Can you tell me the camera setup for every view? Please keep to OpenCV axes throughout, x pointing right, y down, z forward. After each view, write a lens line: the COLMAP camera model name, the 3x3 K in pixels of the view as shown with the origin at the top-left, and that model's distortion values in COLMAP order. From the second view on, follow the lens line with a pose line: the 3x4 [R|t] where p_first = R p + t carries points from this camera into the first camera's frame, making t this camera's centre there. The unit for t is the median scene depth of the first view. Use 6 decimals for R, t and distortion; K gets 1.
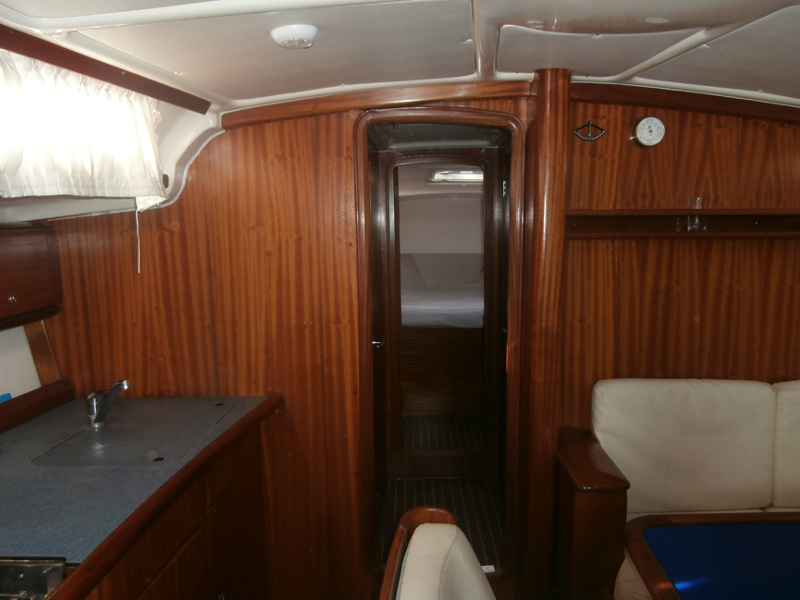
lens RADIAL K [[675.3, 0, 418.4], [0, 675.3, 302.2], [0, 0, 1]] dist [-0.000545, 0.061273]
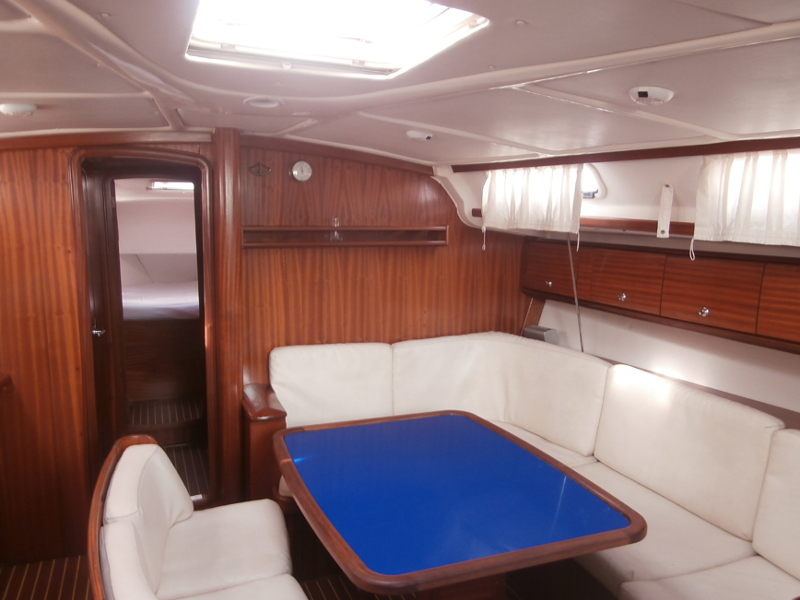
lens RADIAL K [[675.3, 0, 418.4], [0, 675.3, 302.2], [0, 0, 1]] dist [-0.000545, 0.061273]
pose [[0.934103, -0.031546, 0.355607, 0.055325], [0.029544, 0.999502, 0.011060, 0.014602], [-0.355779, 0.000175, 0.934570, -0.412698]]
